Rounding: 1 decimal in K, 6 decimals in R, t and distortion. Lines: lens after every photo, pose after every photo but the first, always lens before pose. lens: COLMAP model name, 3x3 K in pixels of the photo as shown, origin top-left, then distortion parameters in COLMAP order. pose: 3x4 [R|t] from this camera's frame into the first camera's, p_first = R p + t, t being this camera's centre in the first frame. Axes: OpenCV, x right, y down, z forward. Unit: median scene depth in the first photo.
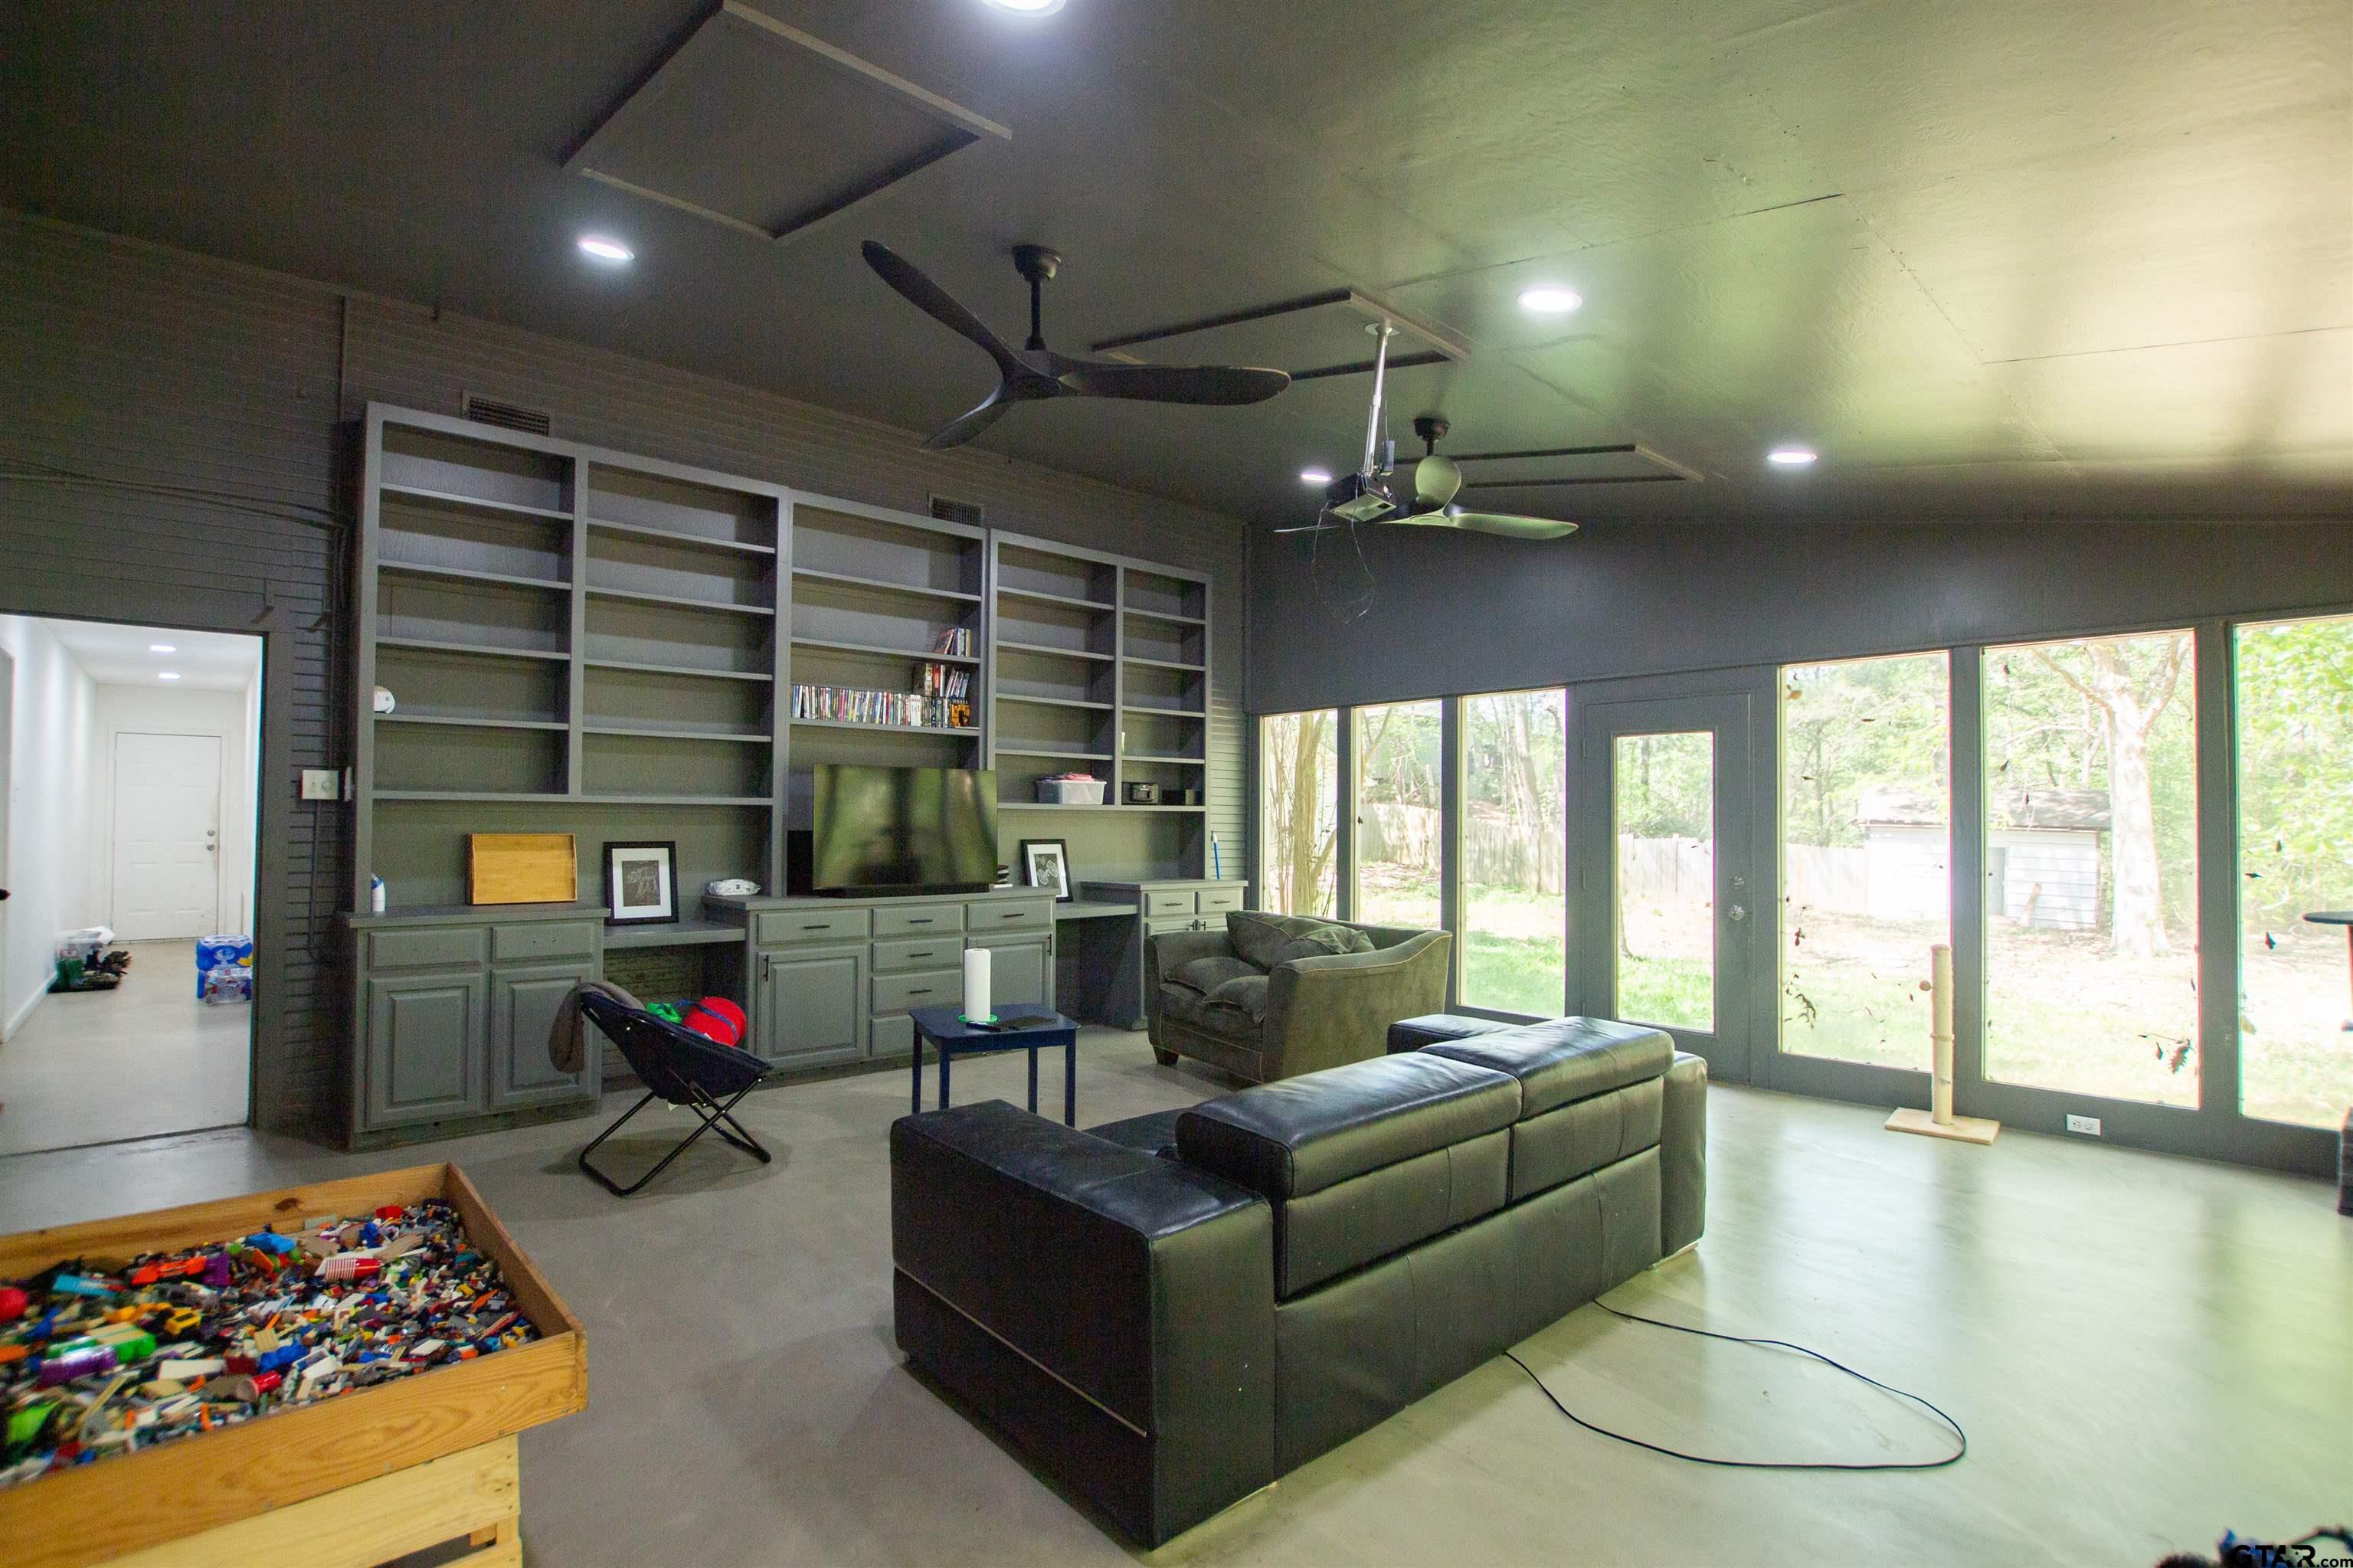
lens RADIAL K [[1069.2, 0, 1183.9], [0, 1069.2, 815.8], [0, 0, 1]] dist [-0.048931, -0.000028]
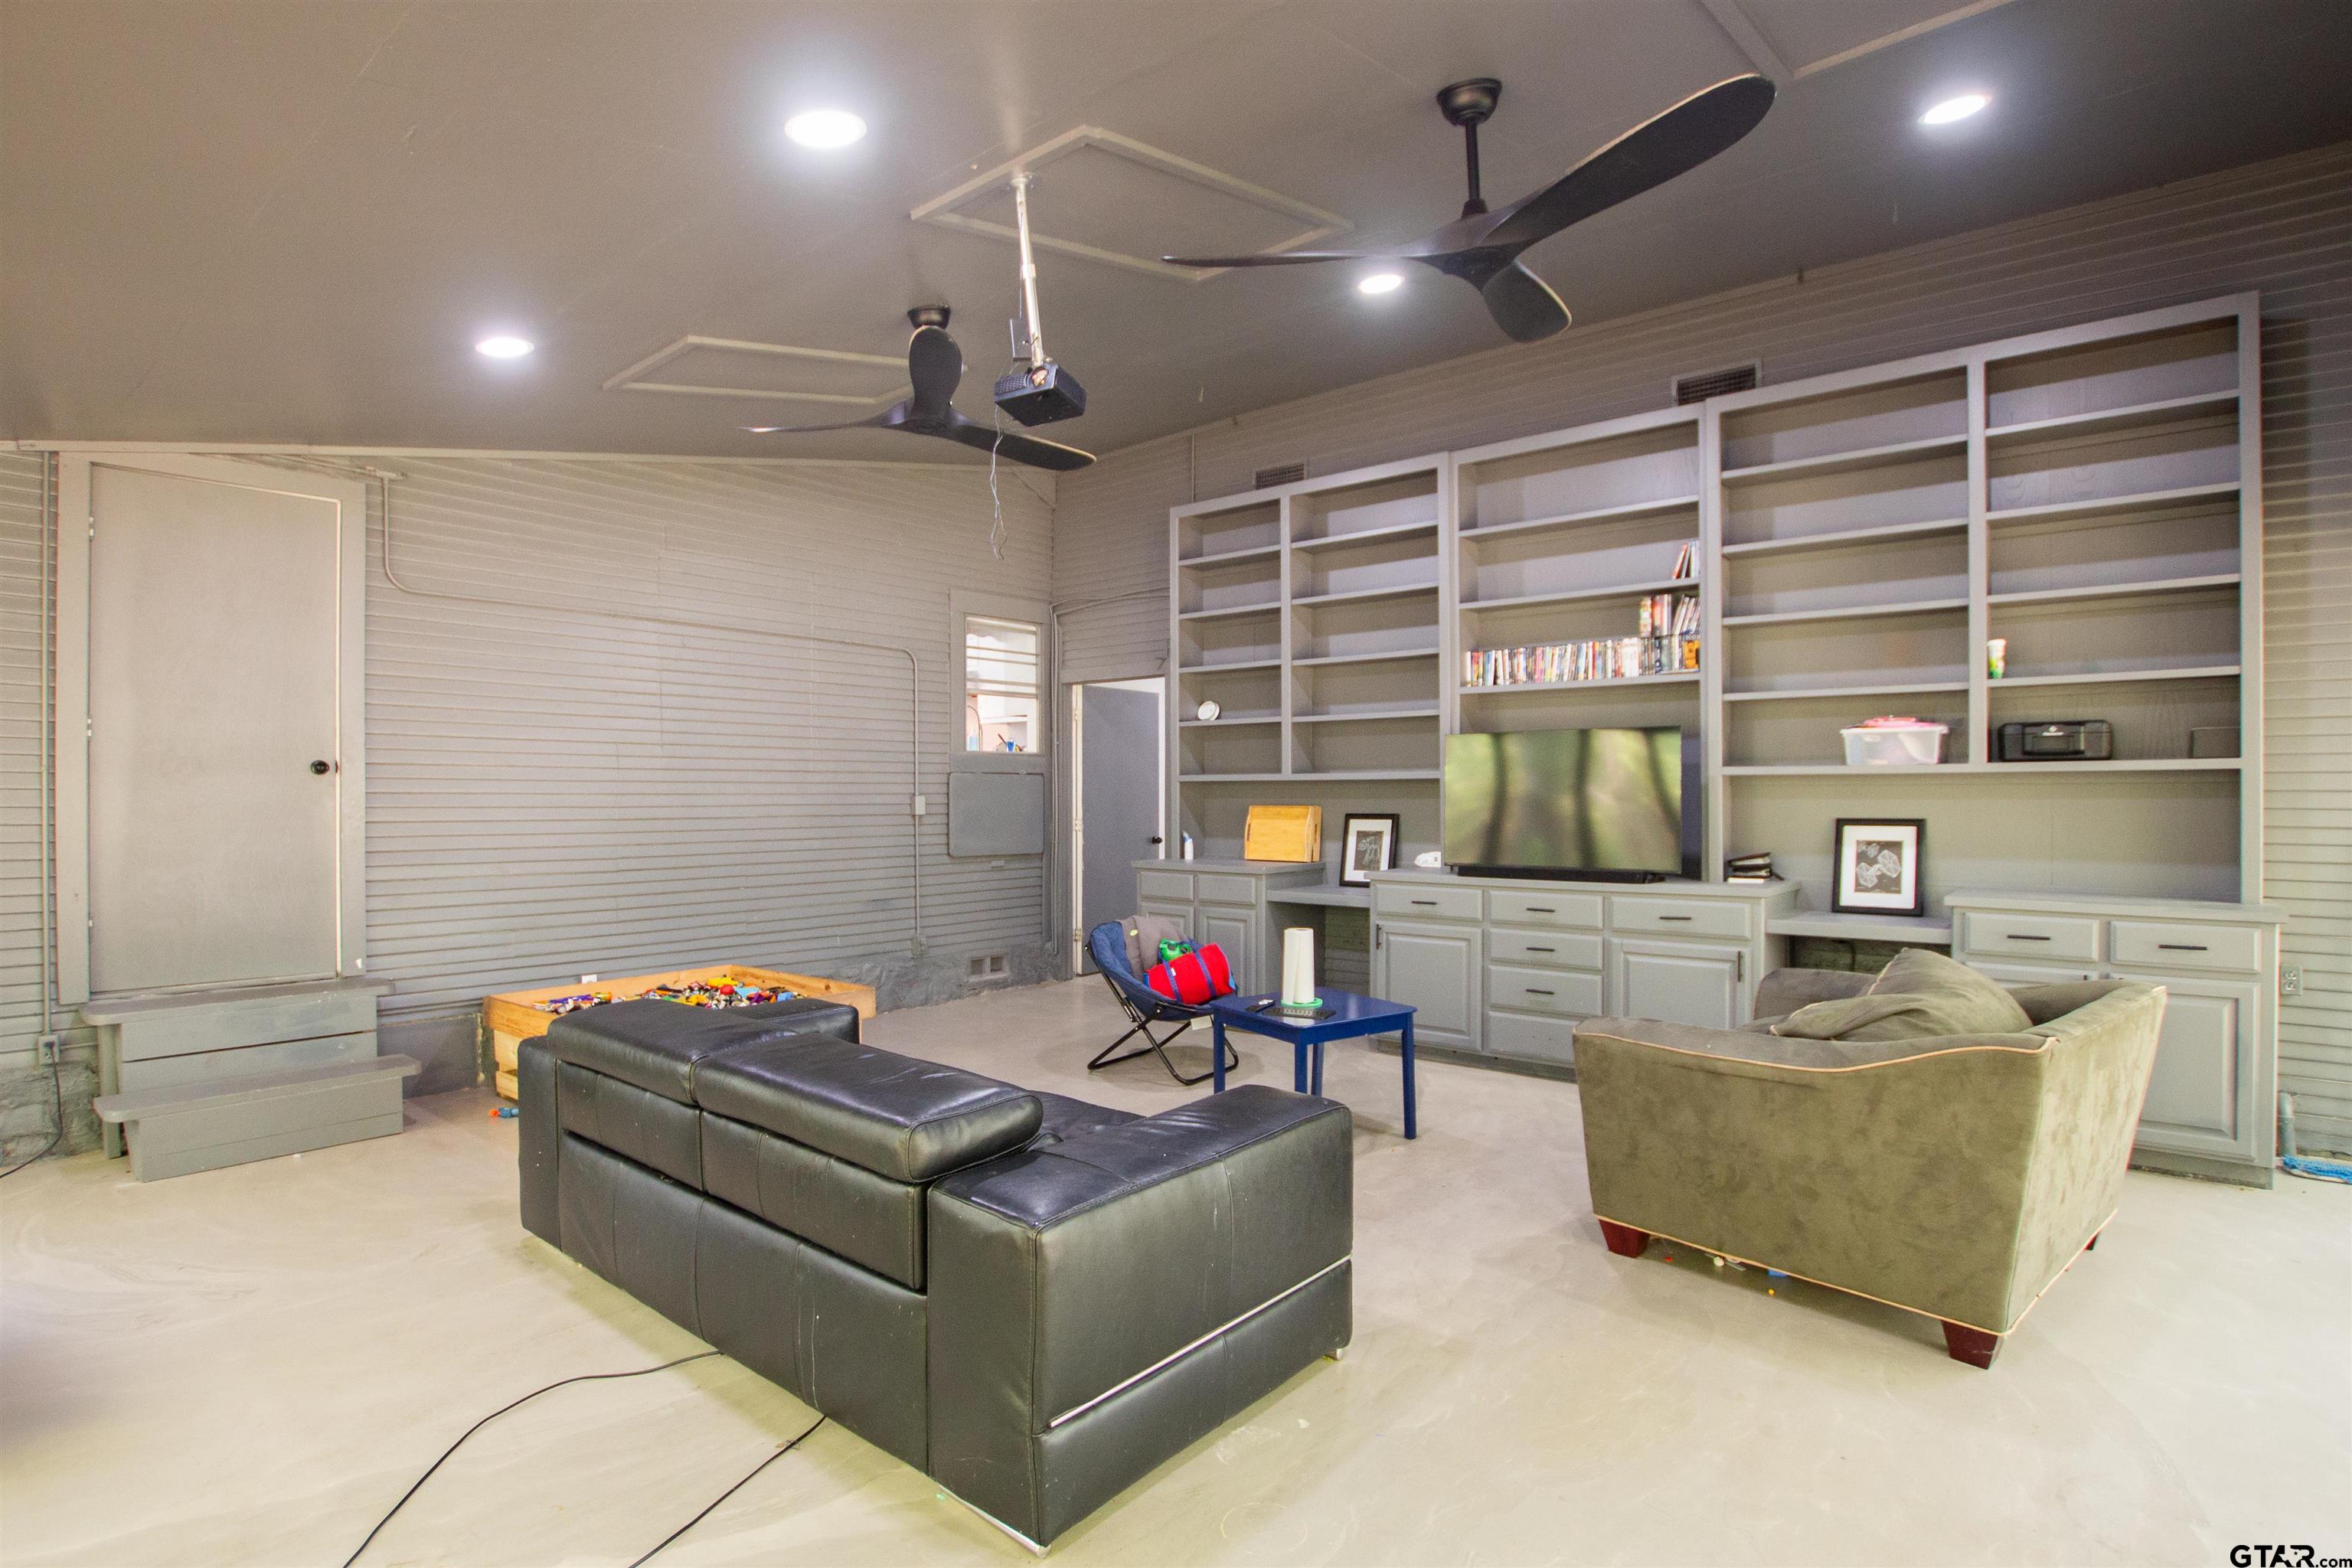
lens RADIAL K [[1173.3, 0, 1168.6], [0, 1173.3, 792.1], [0, 0, 1]] dist [-0.022130, 0.000302]
pose [[0.150205, -0.008602, -0.988617, 0.592138], [0.010588, 0.999919, -0.007091, 0.007036], [0.988598, -0.009403, 0.150284, 0.523682]]
